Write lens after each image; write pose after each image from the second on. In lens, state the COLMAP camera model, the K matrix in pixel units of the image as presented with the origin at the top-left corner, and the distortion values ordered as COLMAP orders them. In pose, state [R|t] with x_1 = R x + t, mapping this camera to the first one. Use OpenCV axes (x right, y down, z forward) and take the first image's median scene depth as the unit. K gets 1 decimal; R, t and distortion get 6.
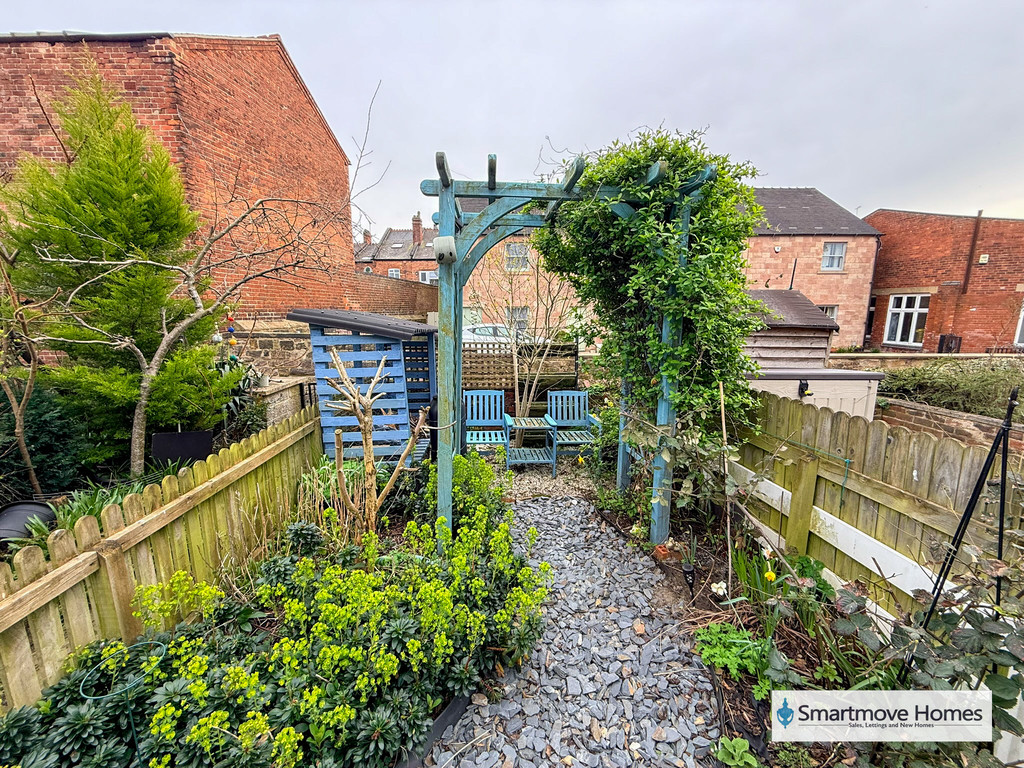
lens RADIAL K [[407.3, 0, 513.0], [0, 407.3, 382.5], [0, 0, 1]] dist [-0.000588, 0.000014]
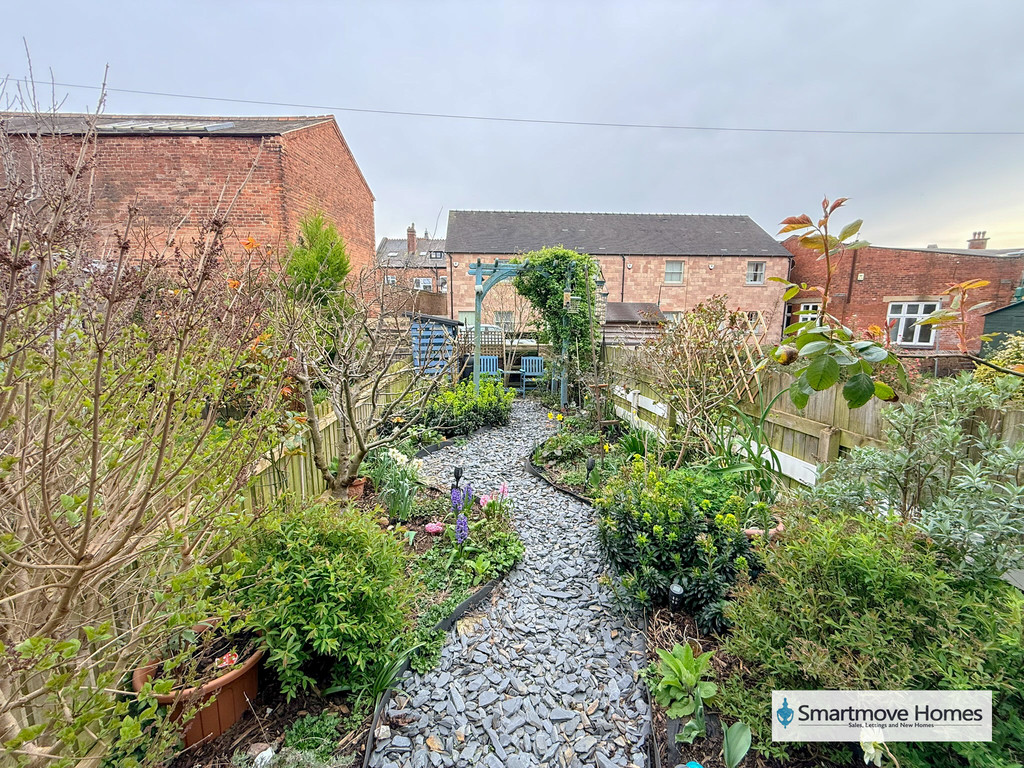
lens RADIAL K [[407.3, 0, 511.6], [0, 407.3, 384.6], [0, 0, 1]] dist [-0.000588, 0.000014]
pose [[0.999515, 0.000831, 0.031139, -0.008388], [-0.000652, 0.999983, -0.005735, 0.077980], [-0.031144, 0.005712, 0.999499, -0.415770]]
